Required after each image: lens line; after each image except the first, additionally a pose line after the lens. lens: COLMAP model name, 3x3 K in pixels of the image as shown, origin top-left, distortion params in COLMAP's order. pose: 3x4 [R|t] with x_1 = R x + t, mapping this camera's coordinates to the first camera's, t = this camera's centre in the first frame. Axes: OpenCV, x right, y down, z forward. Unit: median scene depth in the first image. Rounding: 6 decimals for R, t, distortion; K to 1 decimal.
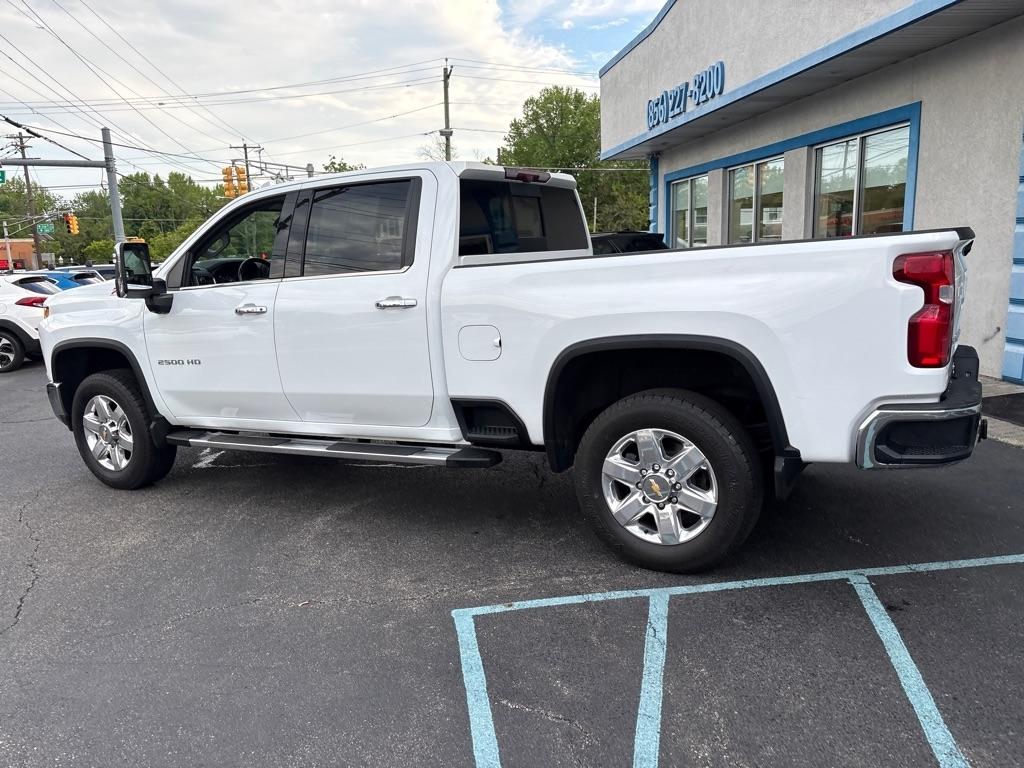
lens RADIAL K [[783.5, 0, 523.3], [0, 783.5, 390.8], [0, 0, 1]] dist [0.043727, -0.039224]
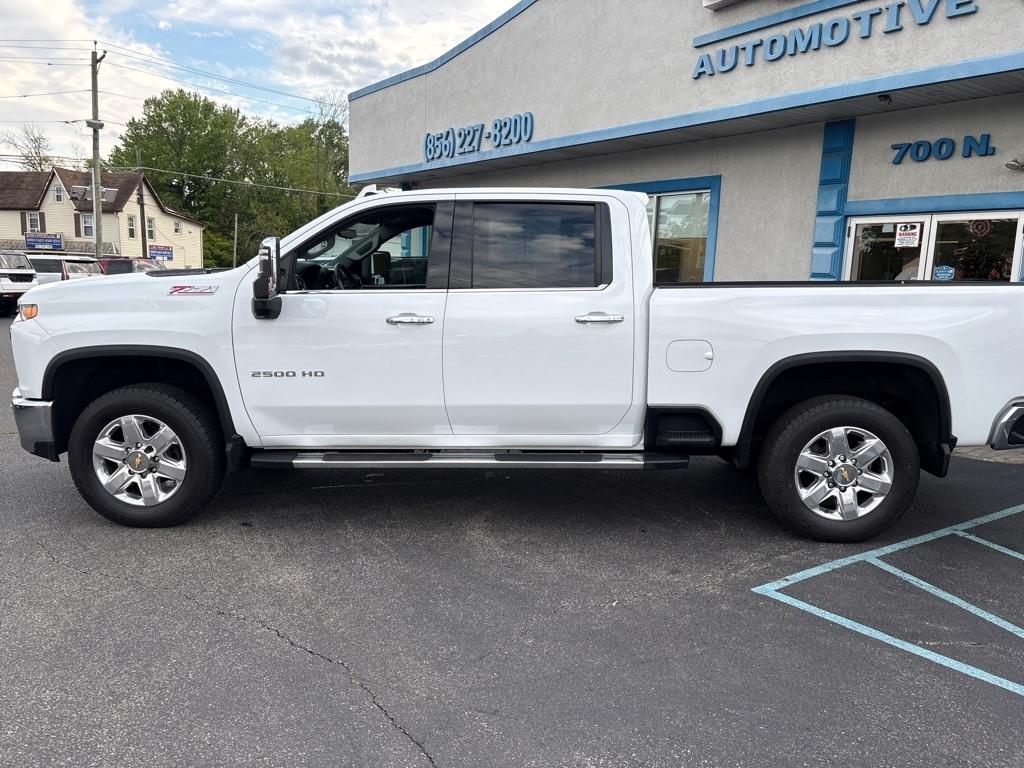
lens RADIAL K [[783.5, 0, 514.1], [0, 783.5, 385.2], [0, 0, 1]] dist [0.043727, -0.039224]
pose [[0.886739, 0.000320, 0.462271, -0.563776], [0.017871, 0.999228, -0.034974, 0.010793], [-0.461926, 0.039274, 0.886049, 0.083029]]
